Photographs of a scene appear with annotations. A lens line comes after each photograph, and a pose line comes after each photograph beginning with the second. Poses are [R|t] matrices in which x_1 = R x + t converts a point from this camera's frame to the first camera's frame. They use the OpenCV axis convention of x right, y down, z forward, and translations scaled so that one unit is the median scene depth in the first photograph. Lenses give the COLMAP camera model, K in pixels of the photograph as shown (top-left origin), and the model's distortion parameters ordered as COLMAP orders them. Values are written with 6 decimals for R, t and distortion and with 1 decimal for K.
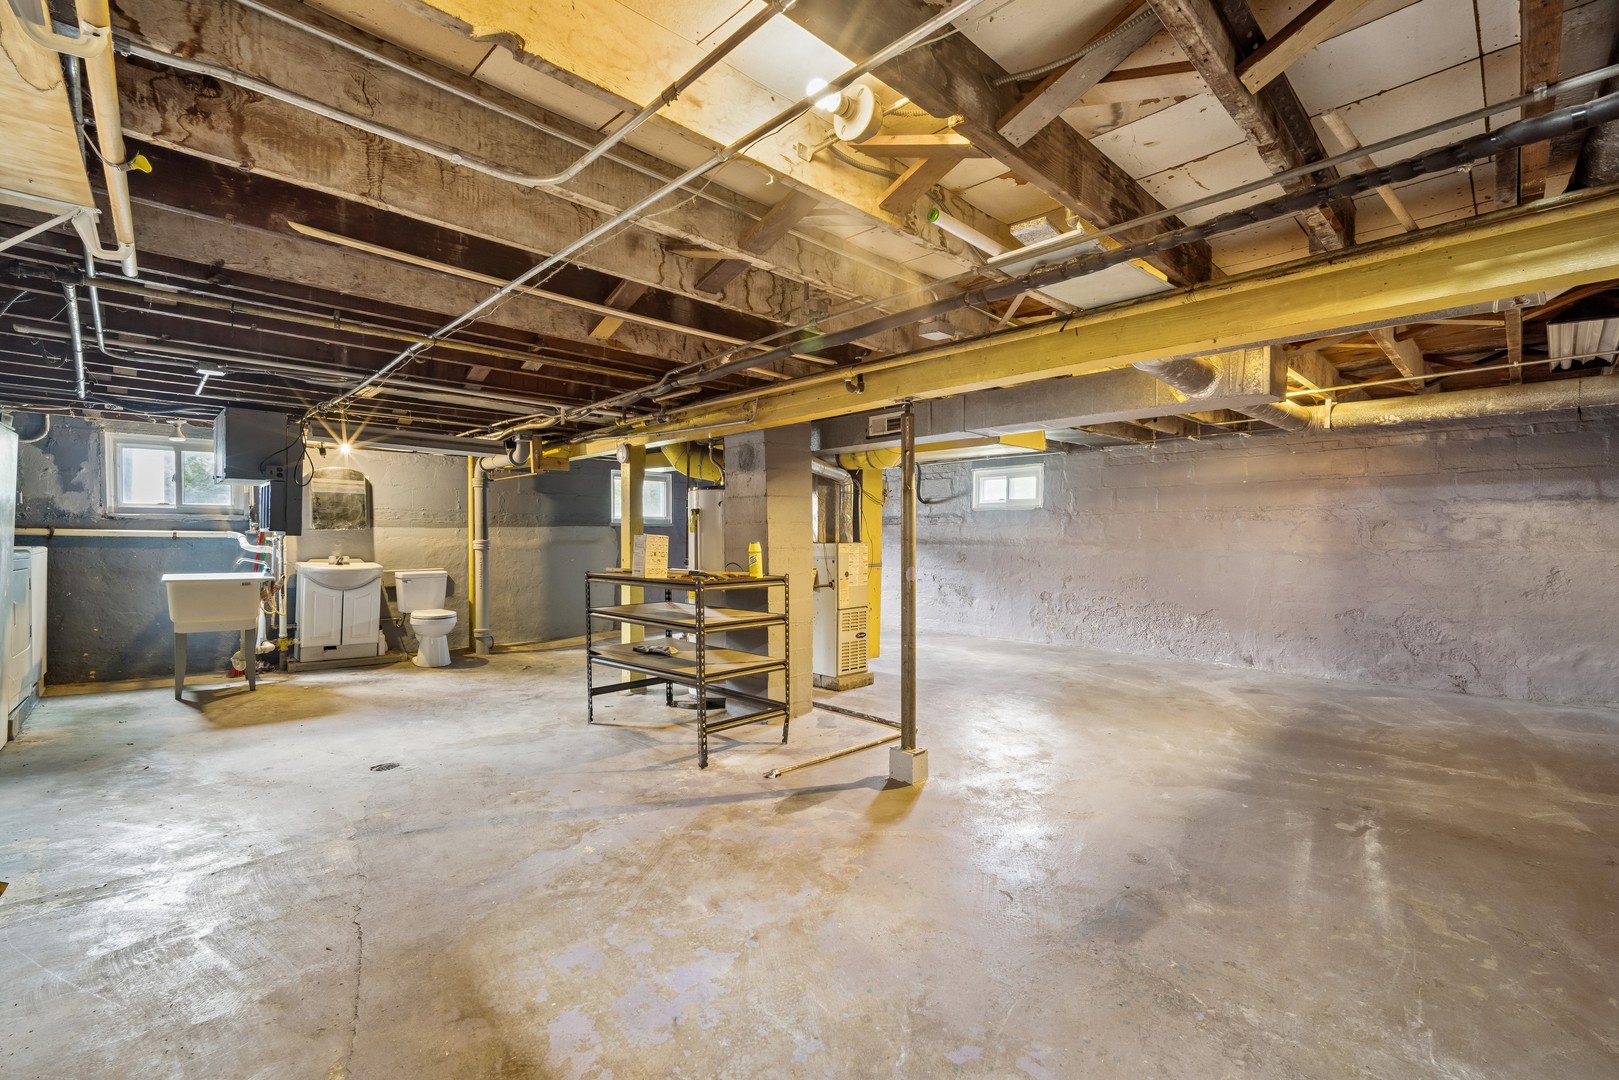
lens RADIAL K [[702.1, 0, 819.8], [0, 702.1, 539.2], [0, 0, 1]] dist [-0.011376, 0.002097]
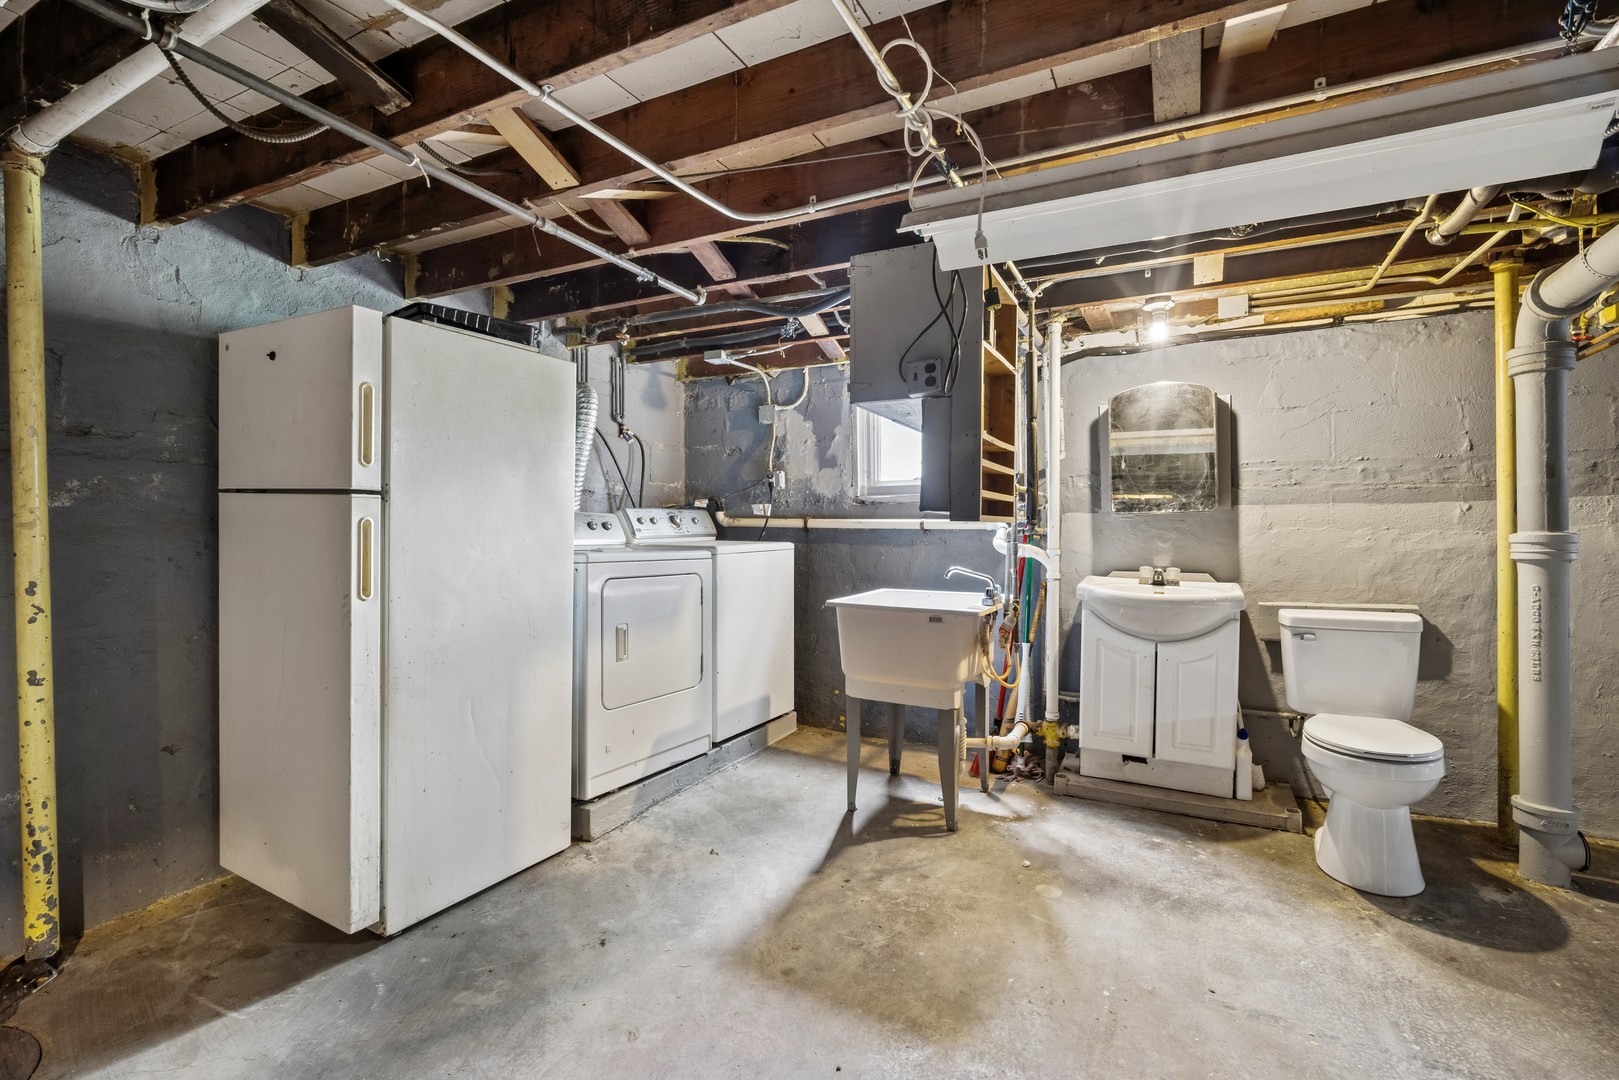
lens RADIAL K [[702.1, 0, 826.3], [0, 702.1, 537.4], [0, 0, 1]] dist [-0.011376, 0.002097]
pose [[0.306854, -0.002924, -0.951752, -0.300556], [-0.002891, 0.999988, -0.004004, 0.006536], [0.951752, 0.003980, 0.306842, 0.632852]]
